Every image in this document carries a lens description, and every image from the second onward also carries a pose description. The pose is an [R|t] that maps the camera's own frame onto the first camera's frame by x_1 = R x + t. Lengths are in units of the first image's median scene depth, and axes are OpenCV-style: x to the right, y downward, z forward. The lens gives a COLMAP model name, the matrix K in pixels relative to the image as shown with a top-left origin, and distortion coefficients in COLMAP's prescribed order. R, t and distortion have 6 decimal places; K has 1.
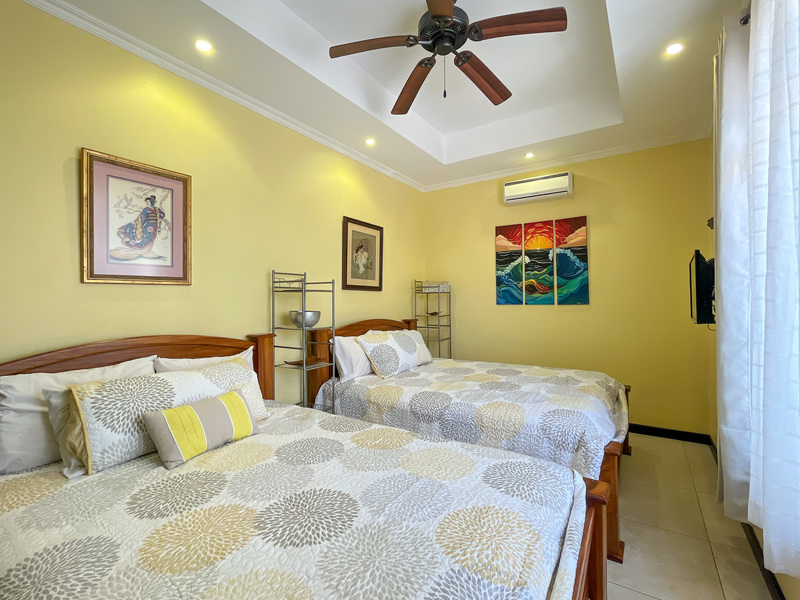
lens RADIAL K [[371.6, 0, 402.1], [0, 371.6, 298.3], [0, 0, 1]] dist [-0.003378, -0.000304]
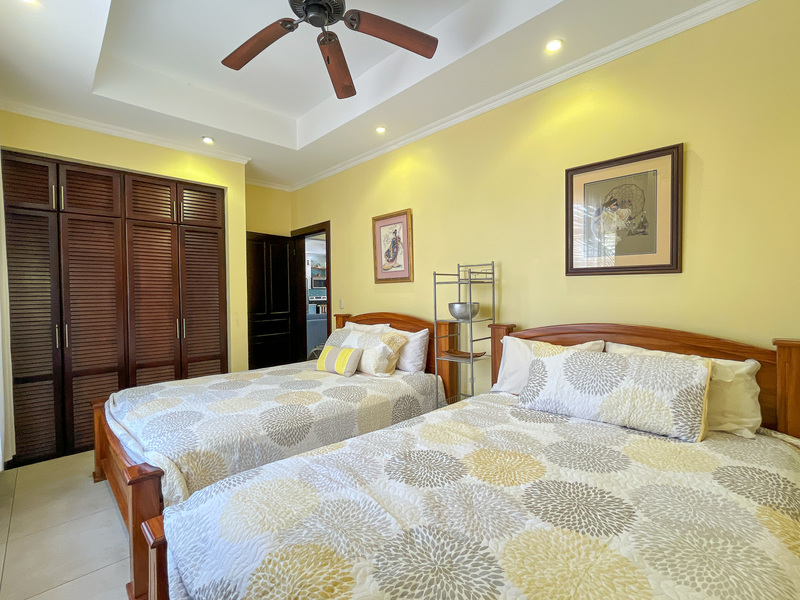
lens RADIAL K [[371.6, 0, 402.1], [0, 371.6, 301.4], [0, 0, 1]] dist [-0.003378, -0.000304]
pose [[-0.224429, 0.036844, -0.973794, 0.958269], [0.017861, 0.999273, 0.033692, -0.007738], [0.974327, -0.009832, -0.224924, 1.383604]]
